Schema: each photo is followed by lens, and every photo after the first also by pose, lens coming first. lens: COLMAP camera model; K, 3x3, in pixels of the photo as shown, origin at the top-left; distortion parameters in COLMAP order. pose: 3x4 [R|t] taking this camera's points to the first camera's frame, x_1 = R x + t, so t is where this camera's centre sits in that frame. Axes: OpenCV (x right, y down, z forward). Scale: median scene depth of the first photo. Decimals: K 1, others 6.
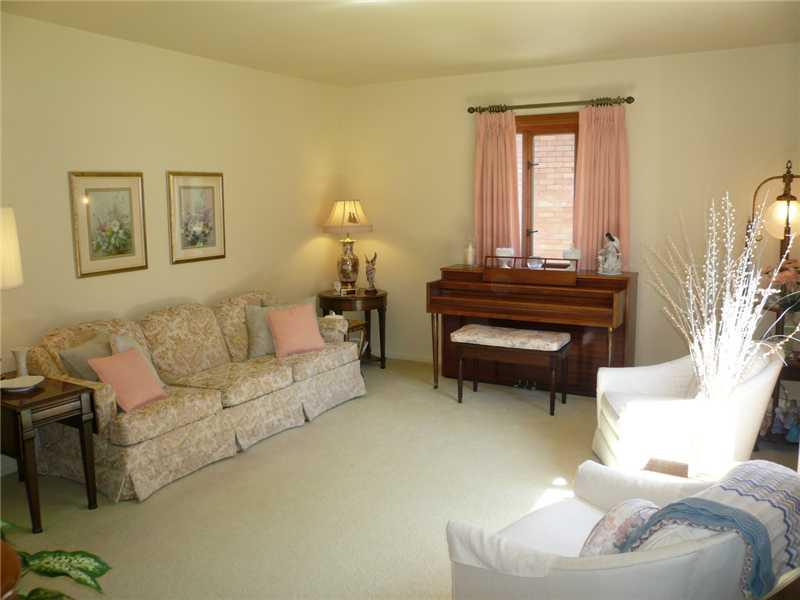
lens RADIAL K [[680.0, 0, 397.4], [0, 680.0, 298.0], [0, 0, 1]] dist [-0.083744, 0.040541]
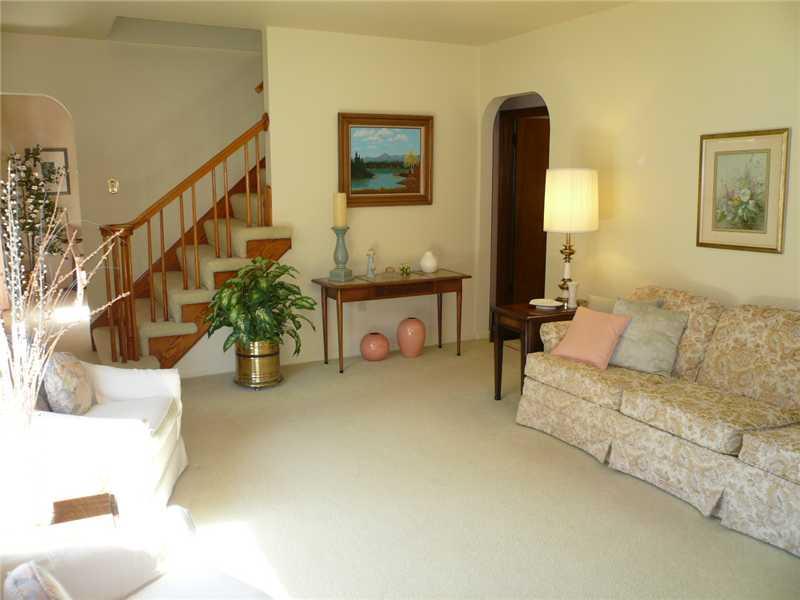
lens RADIAL K [[680.0, 0, 397.0], [0, 680.0, 299.7], [0, 0, 1]] dist [-0.083744, 0.040541]
pose [[-0.546653, 0.157221, -0.822467, 0.538274], [-0.112287, 0.959580, 0.258064, -0.148957], [0.829796, 0.233424, -0.506904, 1.096450]]
